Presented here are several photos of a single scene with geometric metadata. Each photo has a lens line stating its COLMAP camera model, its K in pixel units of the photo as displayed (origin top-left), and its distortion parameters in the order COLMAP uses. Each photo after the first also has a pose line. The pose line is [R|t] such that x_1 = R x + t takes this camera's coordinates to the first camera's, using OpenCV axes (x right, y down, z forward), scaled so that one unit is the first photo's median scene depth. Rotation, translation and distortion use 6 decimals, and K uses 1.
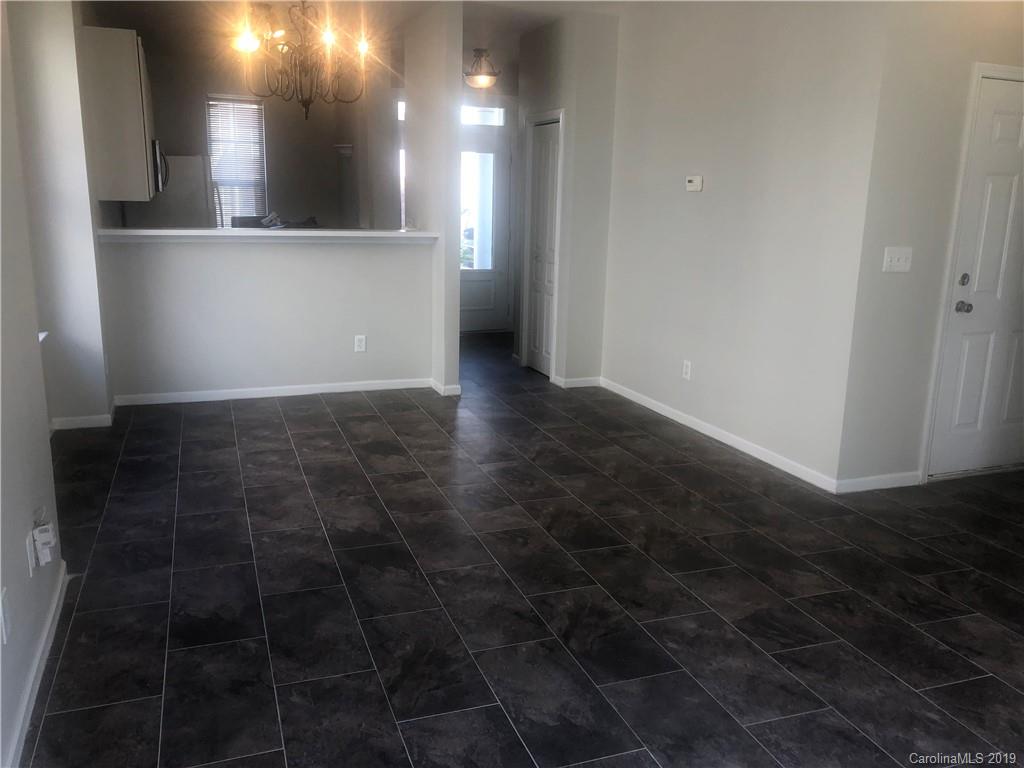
lens RADIAL K [[850.0, 0, 517.3], [0, 850.0, 387.7], [0, 0, 1]] dist [0.025065, -0.015591]
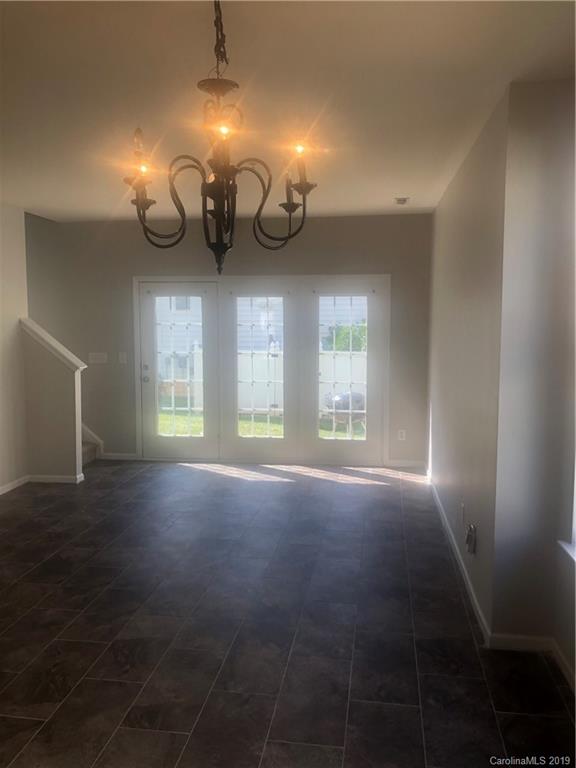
lens RADIAL K [[637.5, 0, 287.8], [0, 637.5, 383.7], [0, 0, 1]] dist [0.025065, -0.015591]
pose [[-0.877892, -0.071449, 0.473498, -0.567858], [0.088225, 0.947745, 0.306587, -0.409335], [-0.470661, 0.310925, -0.825714, 1.508069]]
